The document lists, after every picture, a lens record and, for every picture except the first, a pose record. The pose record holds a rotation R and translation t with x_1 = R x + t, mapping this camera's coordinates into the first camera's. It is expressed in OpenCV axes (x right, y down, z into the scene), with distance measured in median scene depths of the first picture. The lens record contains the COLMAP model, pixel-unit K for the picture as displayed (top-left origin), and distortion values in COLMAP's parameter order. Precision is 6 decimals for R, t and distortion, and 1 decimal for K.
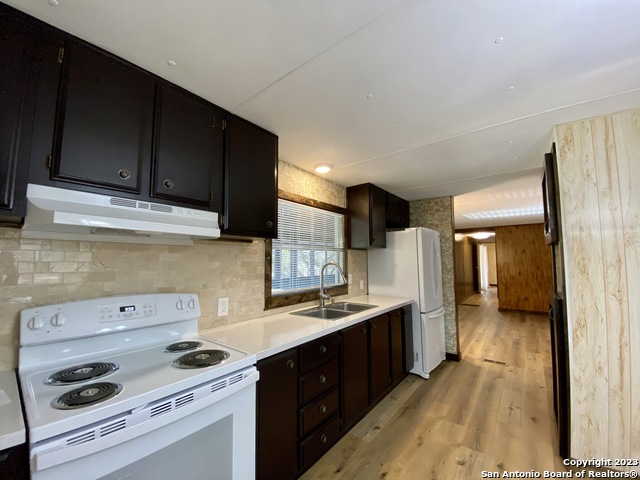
lens RADIAL K [[258.4, 0, 321.0], [0, 258.4, 240.2], [0, 0, 1]] dist [0.002544, -0.011415]
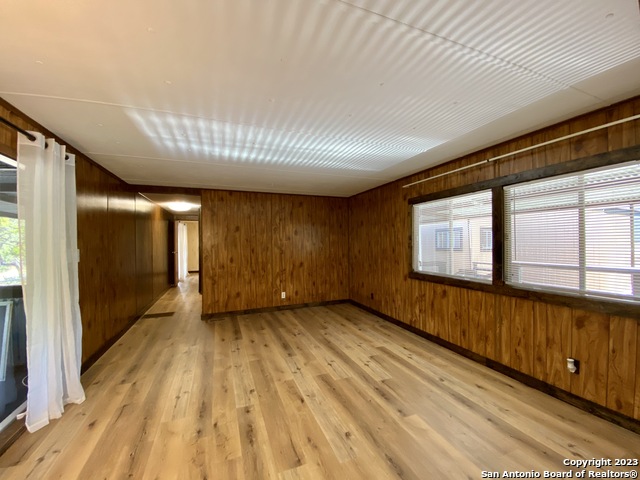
lens RADIAL K [[258.4, 0, 324.7], [0, 258.4, 242.7], [0, 0, 1]] dist [0.002544, -0.011415]
pose [[0.488615, -0.006240, 0.872477, 0.828325], [-0.061745, 0.997220, 0.041711, 0.109353], [-0.870312, -0.074252, 0.486872, 1.296412]]
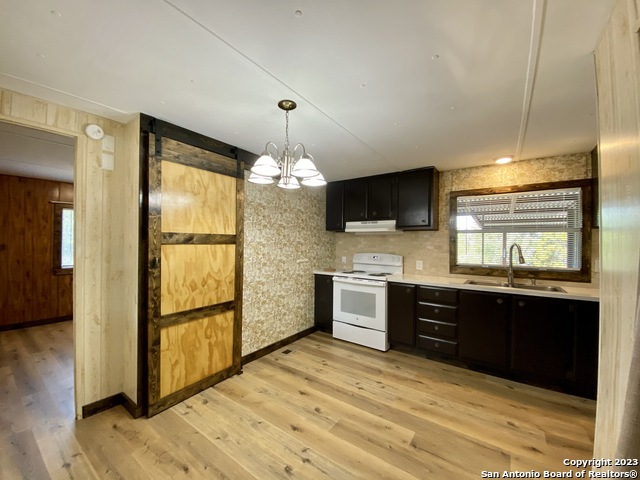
lens RADIAL K [[258.4, 0, 313.3], [0, 258.4, 240.8], [0, 0, 1]] dist [0.002544, -0.011415]
pose [[0.035197, -0.004853, -0.999369, 1.188007], [0.068476, 0.997650, -0.002433, 0.022277], [0.997032, -0.068347, 0.035446, 0.121272]]
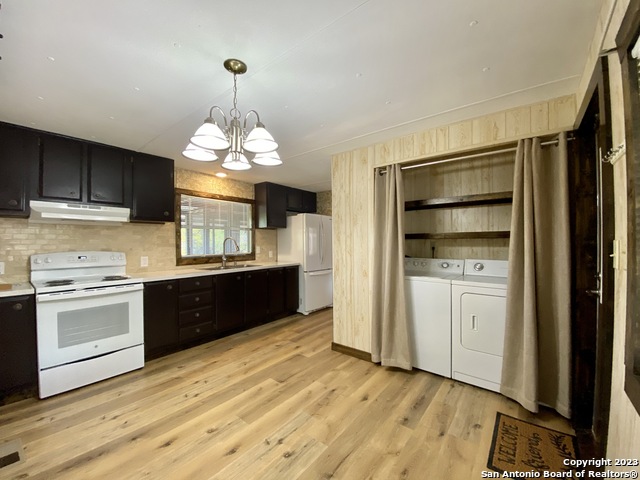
lens RADIAL K [[258.4, 0, 322.6], [0, 258.4, 241.4], [0, 0, 1]] dist [0.002544, -0.011415]
pose [[0.999976, -0.003795, 0.005720, 0.629934], [0.003334, 0.996910, 0.078479, -0.006704], [-0.006000, -0.078458, 0.996899, -0.567105]]
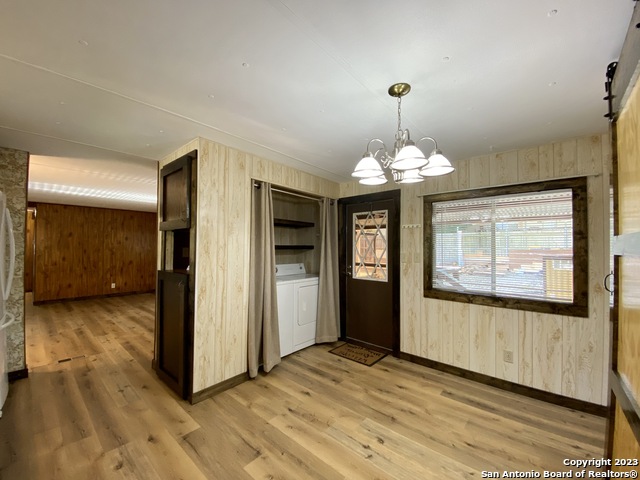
lens RADIAL K [[258.4, 0, 315.2], [0, 258.4, 241.7], [0, 0, 1]] dist [0.002544, -0.011415]
pose [[0.051427, 0.021422, 0.998447, -0.237821], [-0.085435, 0.996199, -0.016973, 0.029175], [-0.995016, -0.084429, 0.053062, 0.243888]]
